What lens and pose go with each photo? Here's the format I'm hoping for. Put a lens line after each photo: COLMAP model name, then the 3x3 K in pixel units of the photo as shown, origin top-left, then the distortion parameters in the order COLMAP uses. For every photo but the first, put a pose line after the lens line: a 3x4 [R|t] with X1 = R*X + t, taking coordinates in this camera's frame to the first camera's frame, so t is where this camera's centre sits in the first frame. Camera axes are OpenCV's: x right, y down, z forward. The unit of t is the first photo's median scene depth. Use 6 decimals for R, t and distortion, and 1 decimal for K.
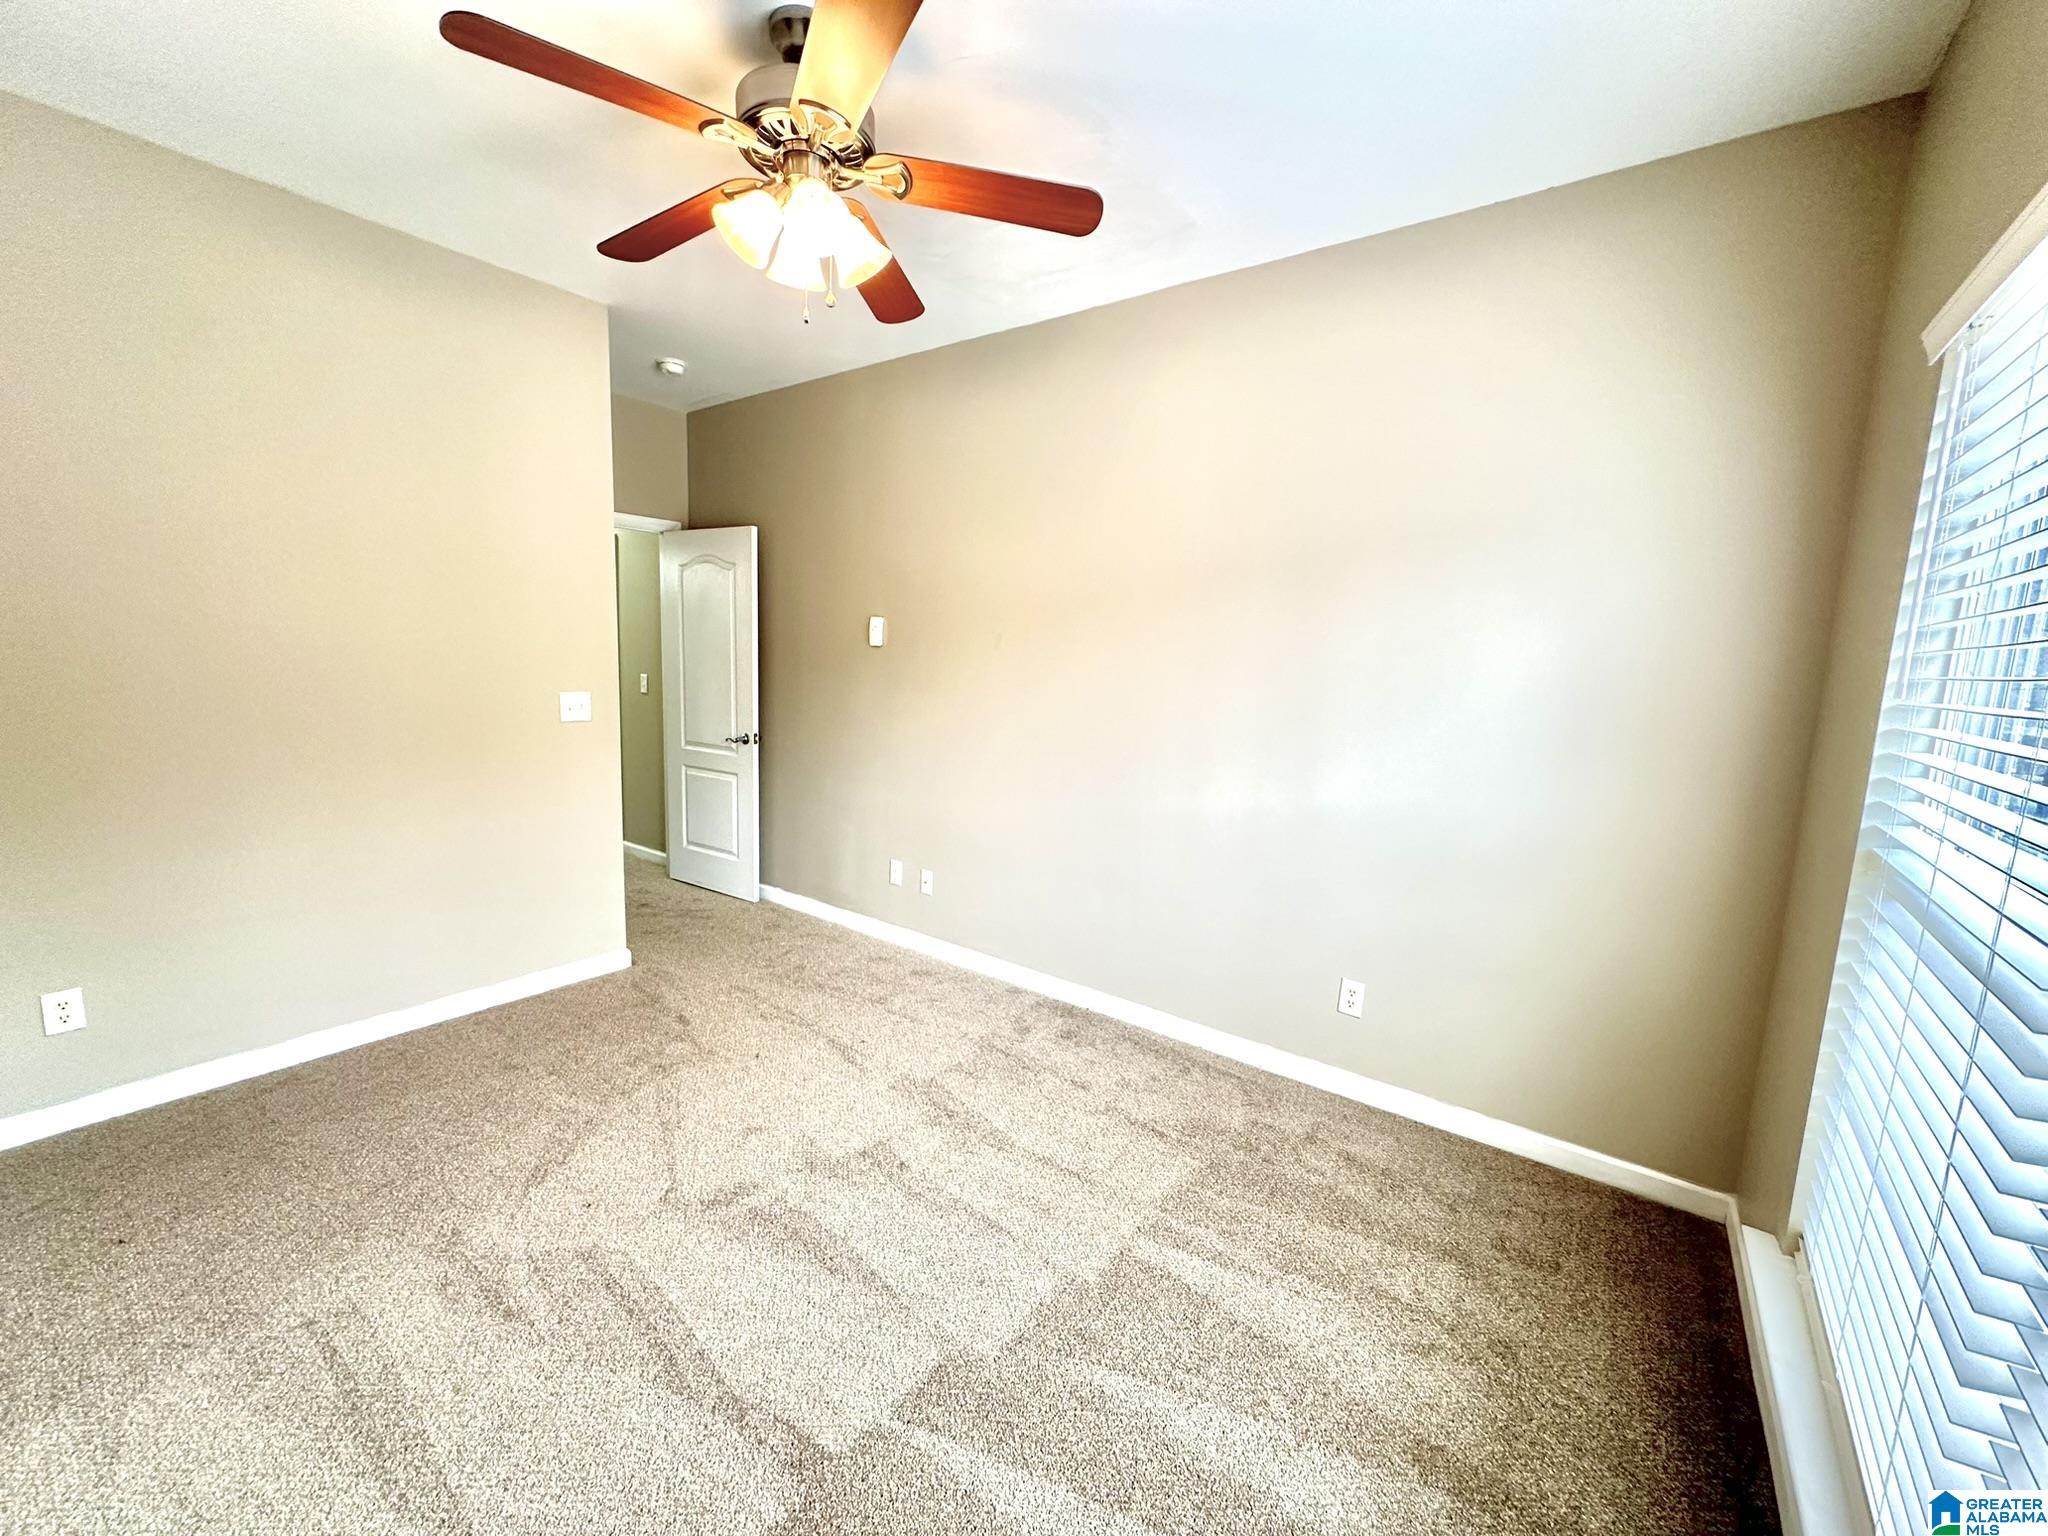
lens RADIAL K [[813.7, 0, 1018.1], [0, 813.7, 774.7], [0, 0, 1]] dist [-0.002161, 0.001734]
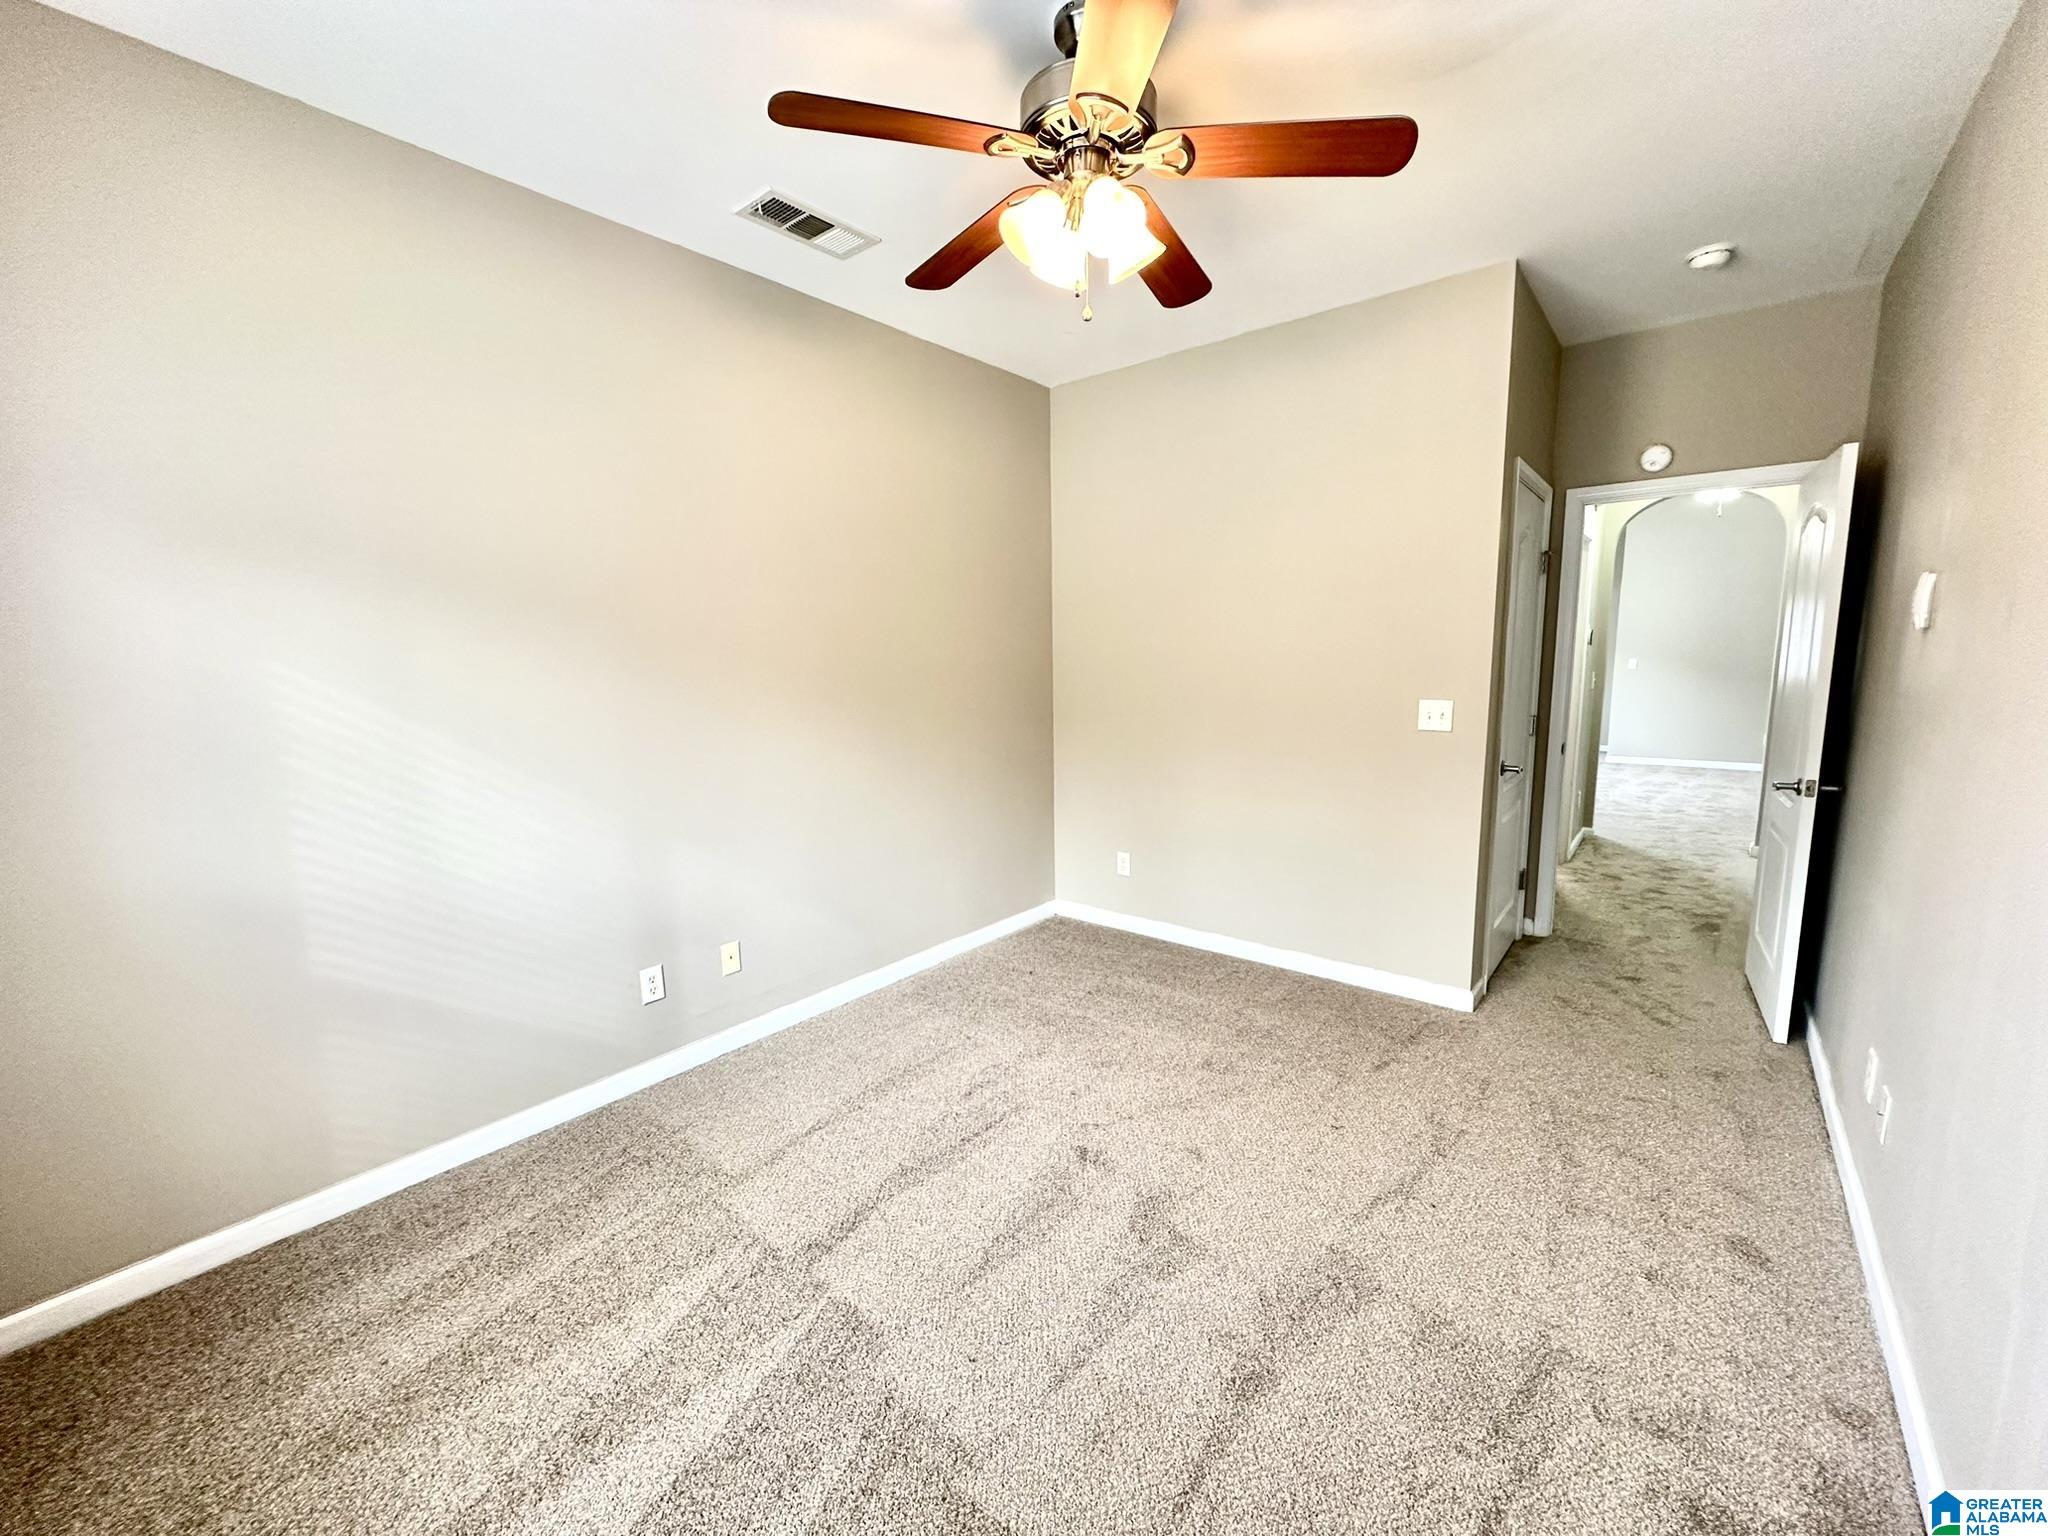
lens RADIAL K [[813.7, 0, 1023.2], [0, 813.7, 762.2], [0, 0, 1]] dist [-0.002161, 0.001734]
pose [[-0.046719, 0.101760, -0.993711, 0.478746], [-0.130391, 0.985665, 0.107066, -0.076206], [0.990361, 0.134573, -0.032780, 0.618353]]
